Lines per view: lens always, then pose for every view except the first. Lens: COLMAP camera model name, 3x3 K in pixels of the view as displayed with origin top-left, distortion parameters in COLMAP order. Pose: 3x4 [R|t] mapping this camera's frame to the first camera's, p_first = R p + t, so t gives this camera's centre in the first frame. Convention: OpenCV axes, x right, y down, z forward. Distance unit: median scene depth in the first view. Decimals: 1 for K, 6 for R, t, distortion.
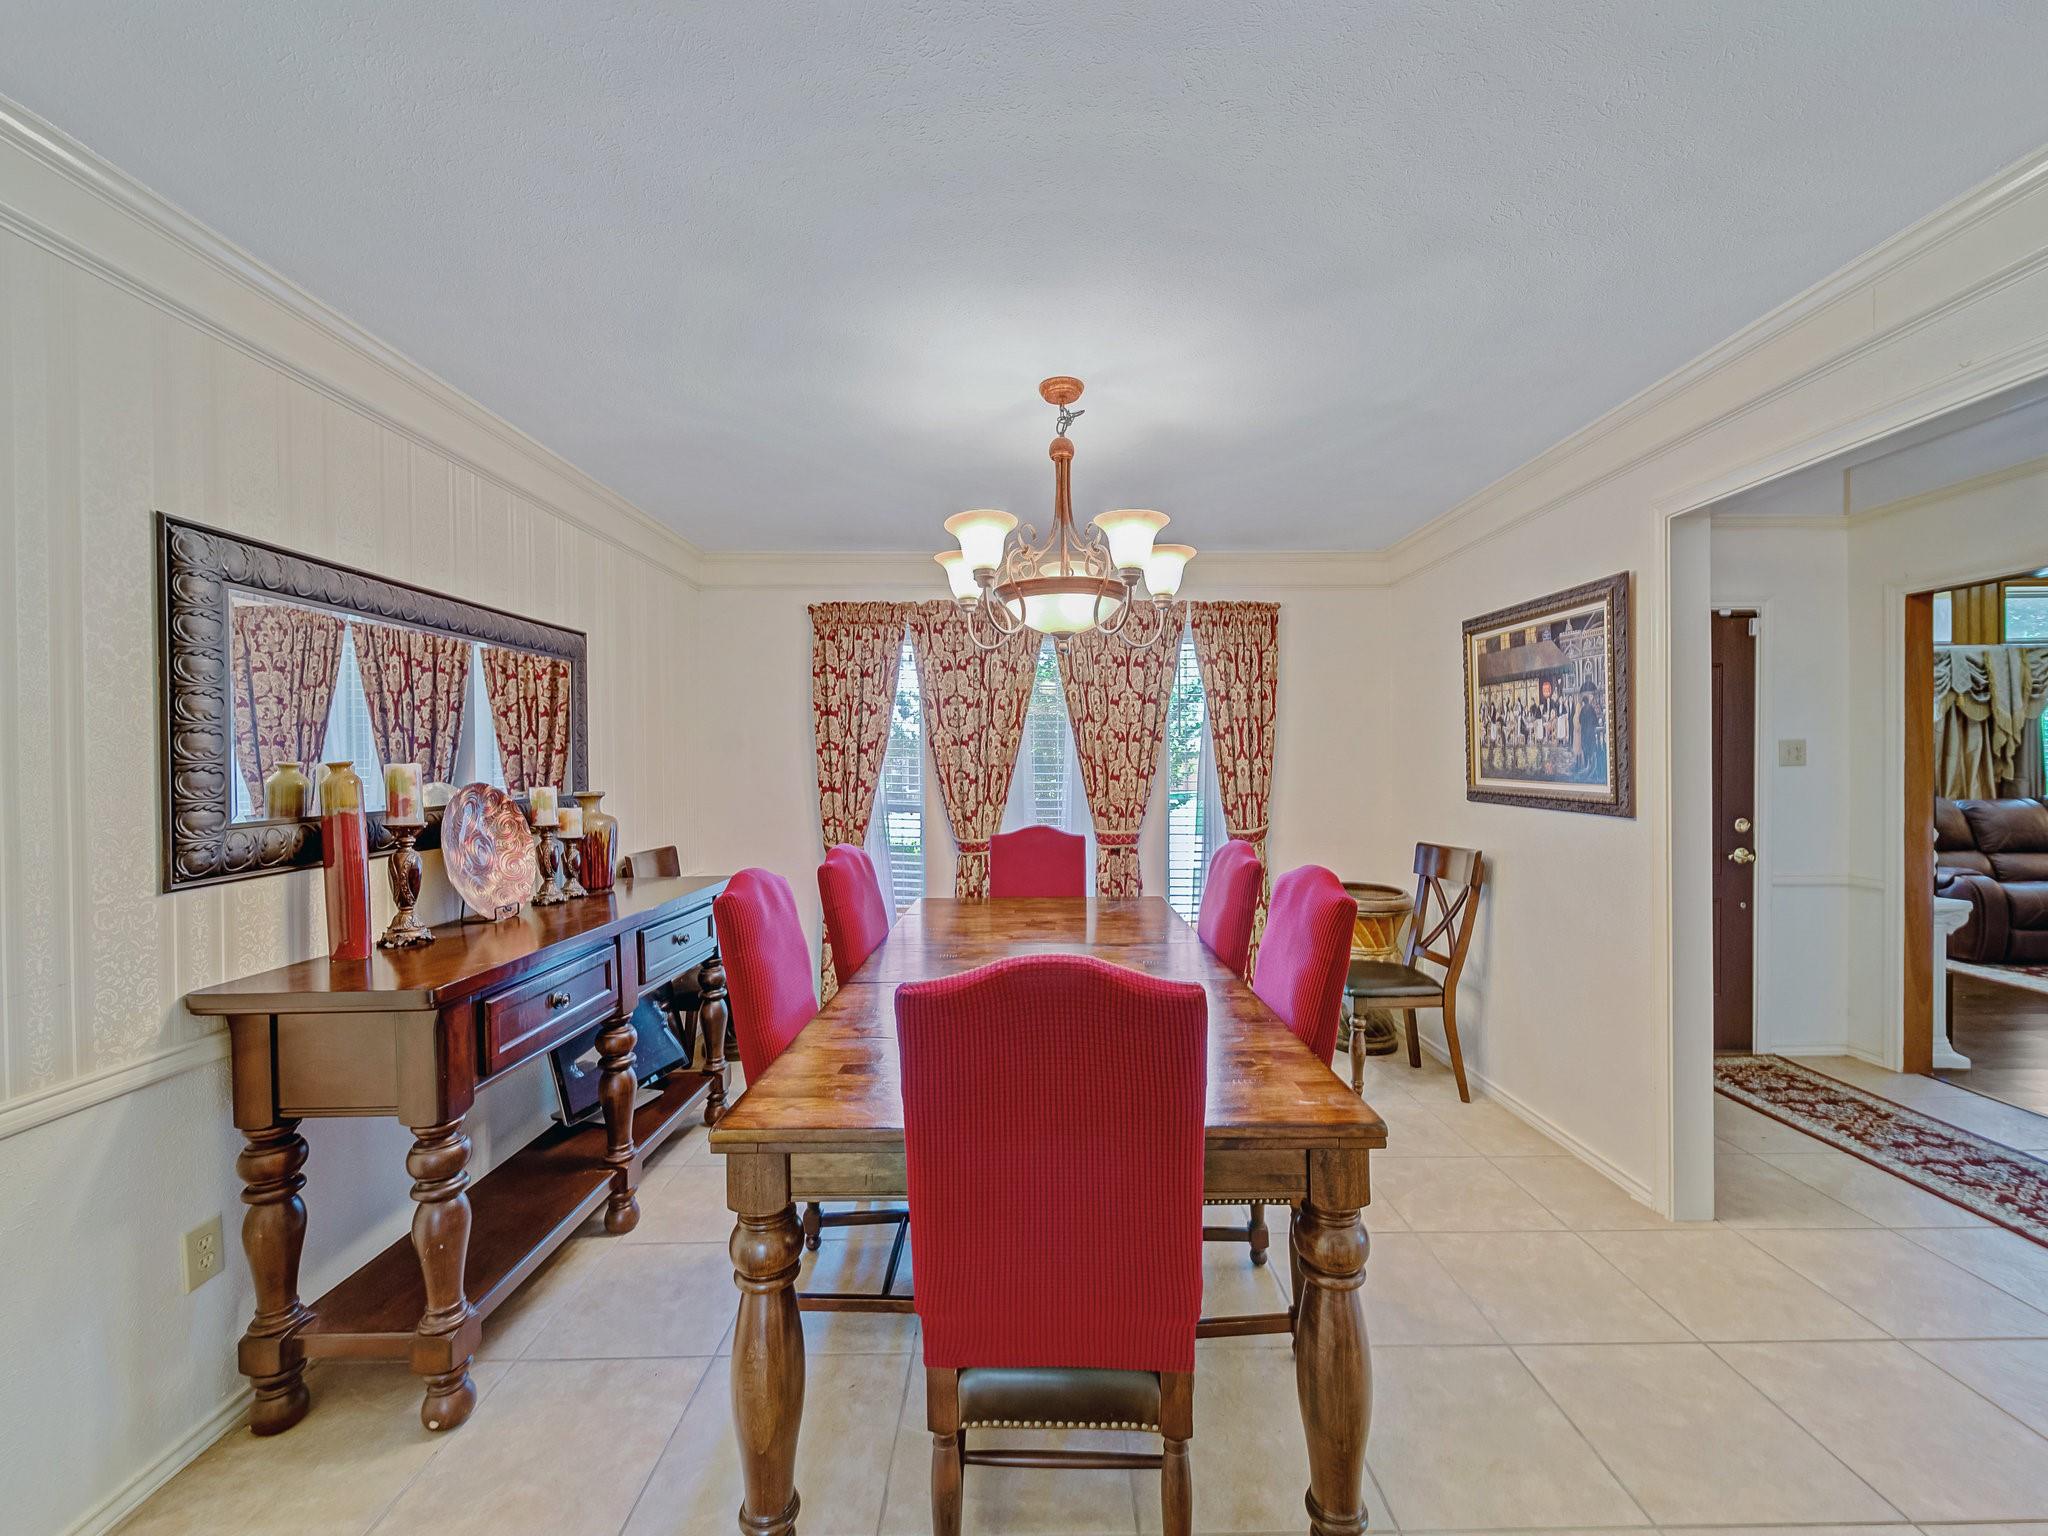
lens RADIAL K [[851.4, 0, 1024.0], [0, 851.4, 768.0], [0, 0, 1]] dist [0.017982, -0.000002]
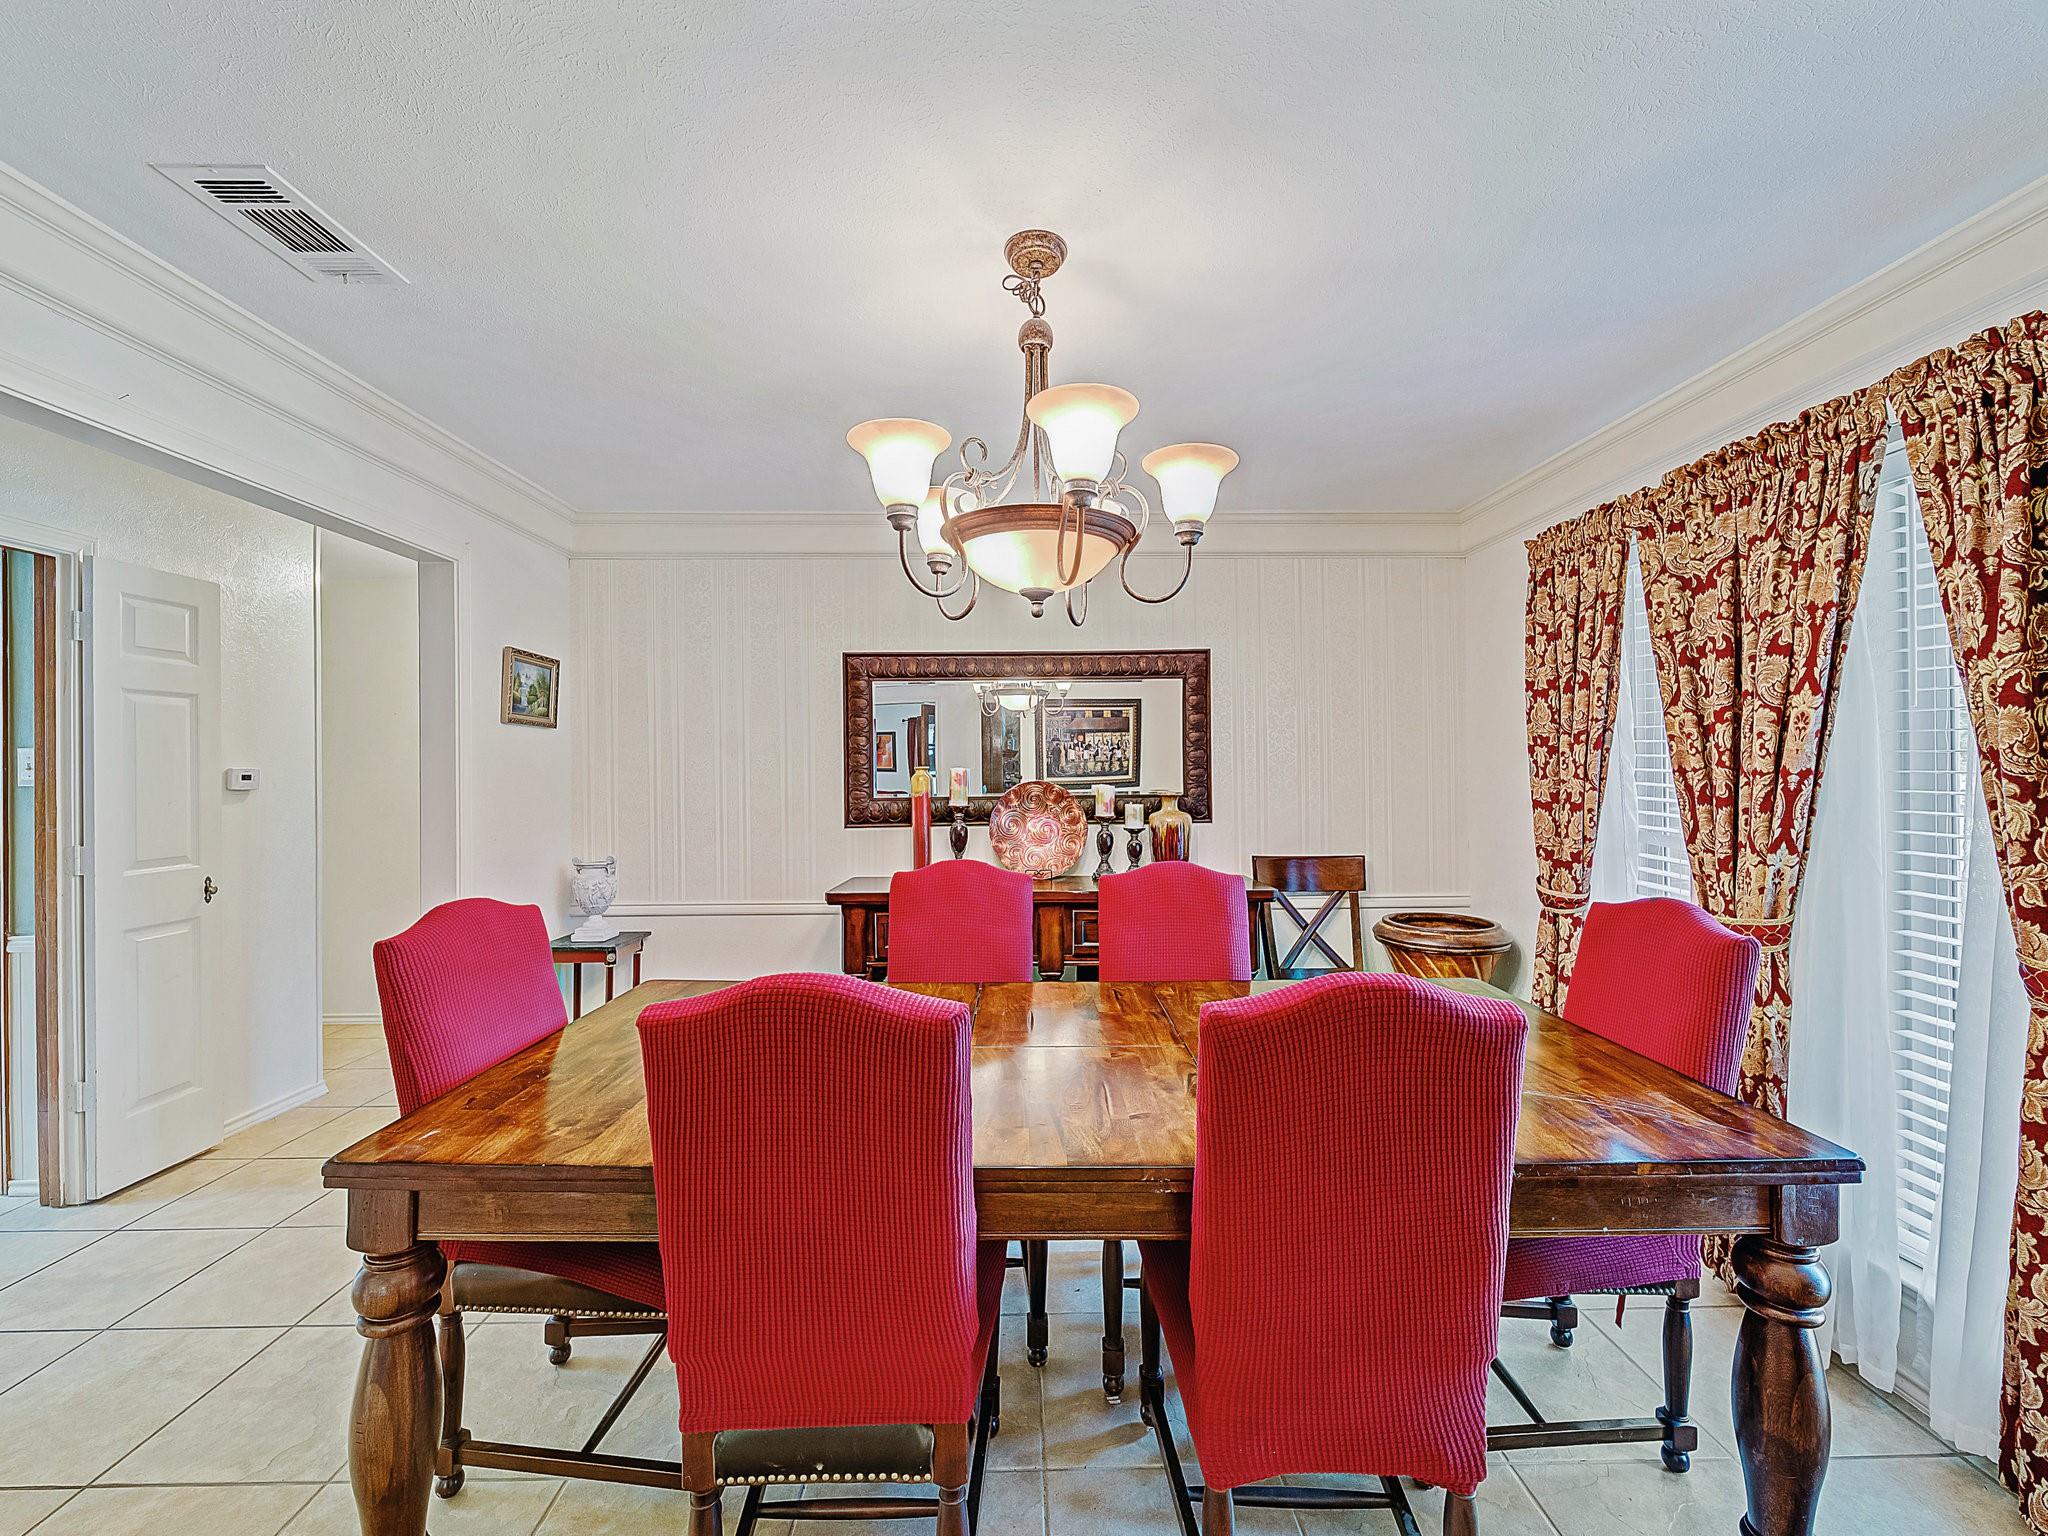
lens RADIAL K [[851.4, 0, 1024.0], [0, 851.4, 768.0], [0, 0, 1]] dist [0.017982, -0.000002]
pose [[-0.007428, 0.001350, -0.999971, 0.698894], [-0.005212, 0.999985, 0.001389, -0.006466], [0.999959, 0.005222, -0.007421, 0.903855]]
